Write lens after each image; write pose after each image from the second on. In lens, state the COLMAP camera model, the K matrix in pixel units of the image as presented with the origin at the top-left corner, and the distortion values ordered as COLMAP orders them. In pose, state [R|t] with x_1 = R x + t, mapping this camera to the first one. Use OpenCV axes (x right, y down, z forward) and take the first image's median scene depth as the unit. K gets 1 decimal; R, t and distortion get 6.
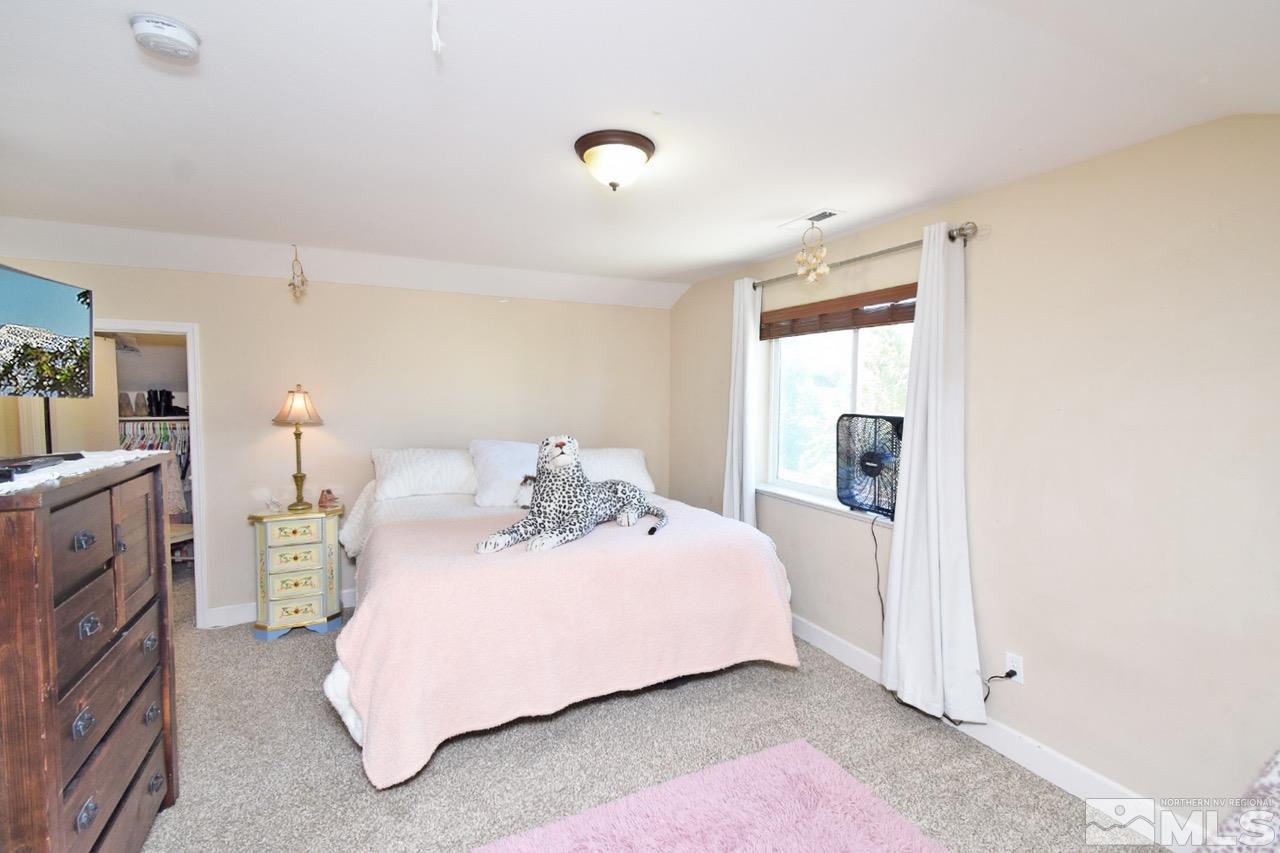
lens RADIAL K [[599.8, 0, 640.0], [0, 599.8, 426.5], [0, 0, 1]] dist [-0.002899, -0.000969]
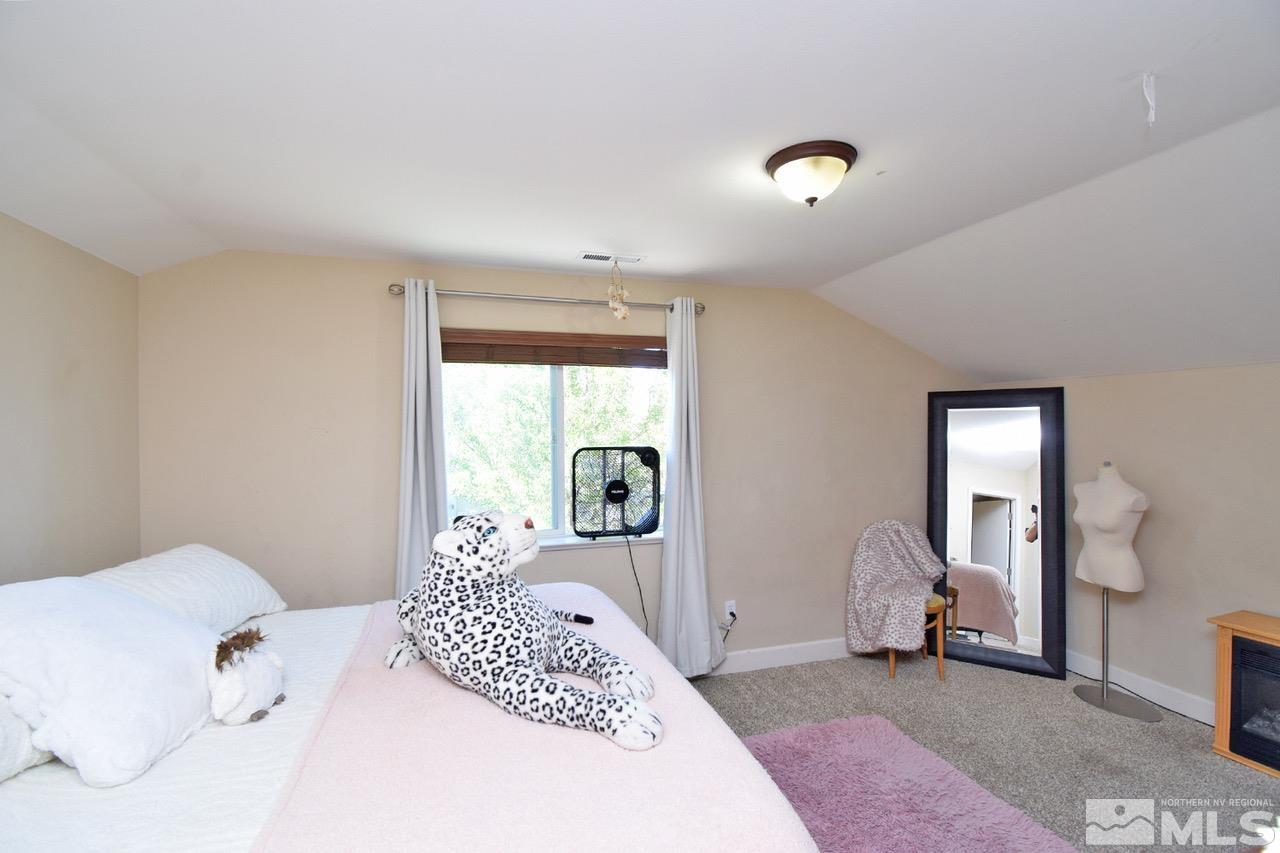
lens RADIAL K [[599.8, 0, 640.0], [0, 599.8, 426.5], [0, 0, 1]] dist [-0.002899, -0.000969]
pose [[0.121884, -0.012000, 0.992472, -0.776210], [0.068816, 0.997623, 0.003611, -0.063136], [-0.990156, 0.067858, 0.122420, 0.913041]]
